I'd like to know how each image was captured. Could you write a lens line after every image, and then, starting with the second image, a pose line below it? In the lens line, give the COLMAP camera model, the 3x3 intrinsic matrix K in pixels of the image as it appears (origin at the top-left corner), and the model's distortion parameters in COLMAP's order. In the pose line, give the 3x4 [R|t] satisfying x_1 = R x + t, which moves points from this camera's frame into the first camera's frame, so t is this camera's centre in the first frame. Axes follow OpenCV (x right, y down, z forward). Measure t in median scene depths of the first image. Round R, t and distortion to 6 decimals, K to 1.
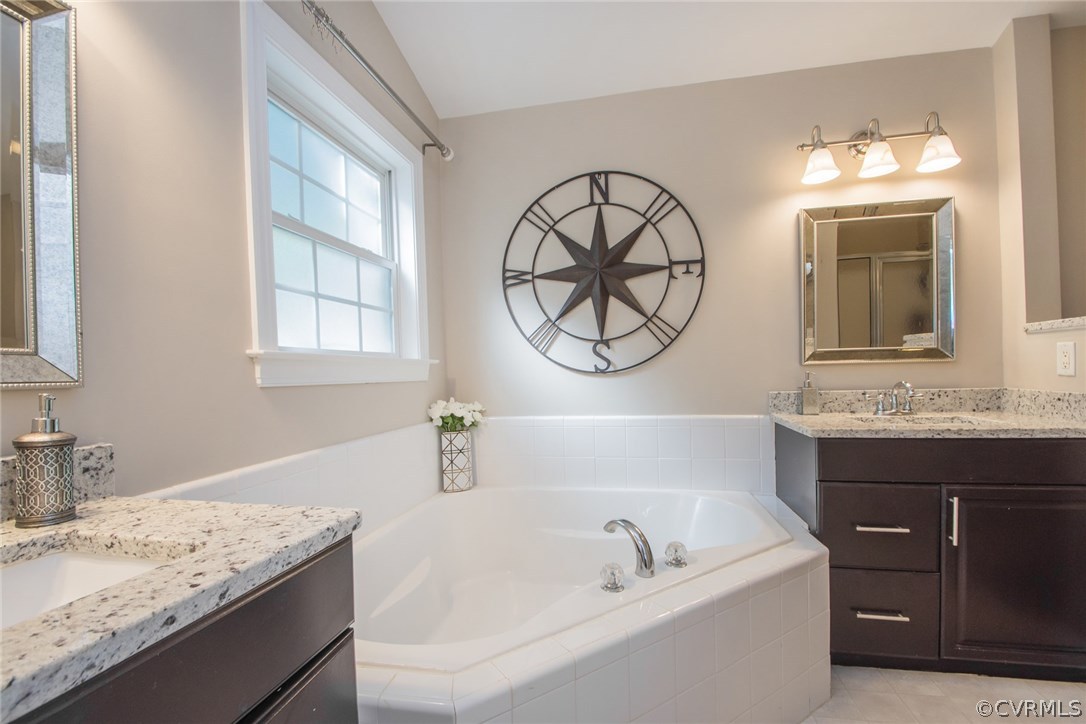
lens RADIAL K [[490.0, 0, 532.5], [0, 490.0, 376.4], [0, 0, 1]] dist [0.007100, -0.012711]
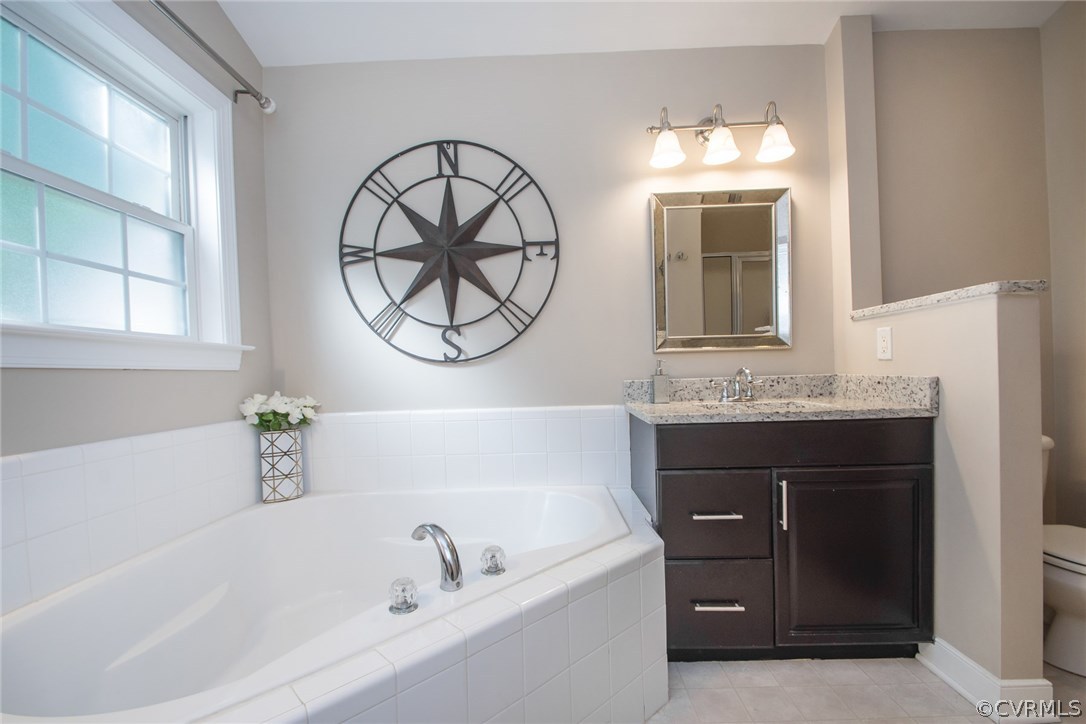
lens RADIAL K [[490.0, 0, 536.1], [0, 490.0, 376.8], [0, 0, 1]] dist [0.007100, -0.012711]
pose [[0.982606, -0.005538, 0.185620, 0.130878], [0.006615, 0.999965, -0.005184, 0.027144], [-0.185585, 0.006322, 0.982608, 0.081844]]
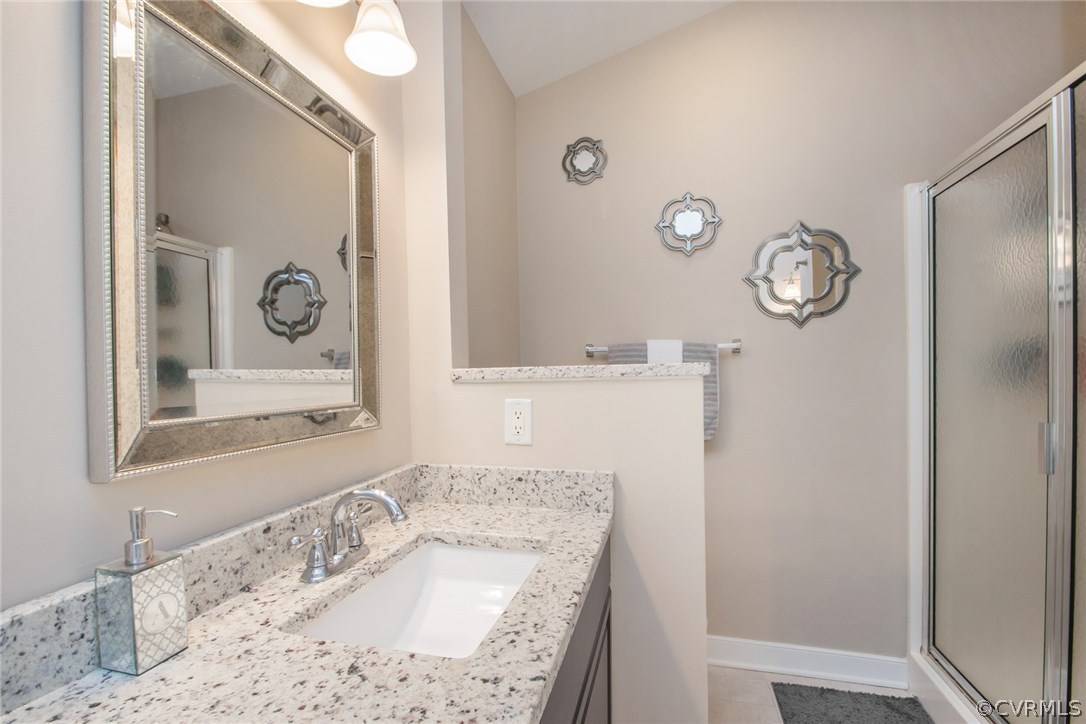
lens RADIAL K [[490.0, 0, 538.8], [0, 490.0, 385.3], [0, 0, 1]] dist [0.007100, -0.012711]
pose [[0.042424, -0.002064, 0.999098, 0.278475], [0.022219, 0.999752, 0.001122, -0.069631], [-0.998853, 0.022152, 0.042459, 0.715769]]
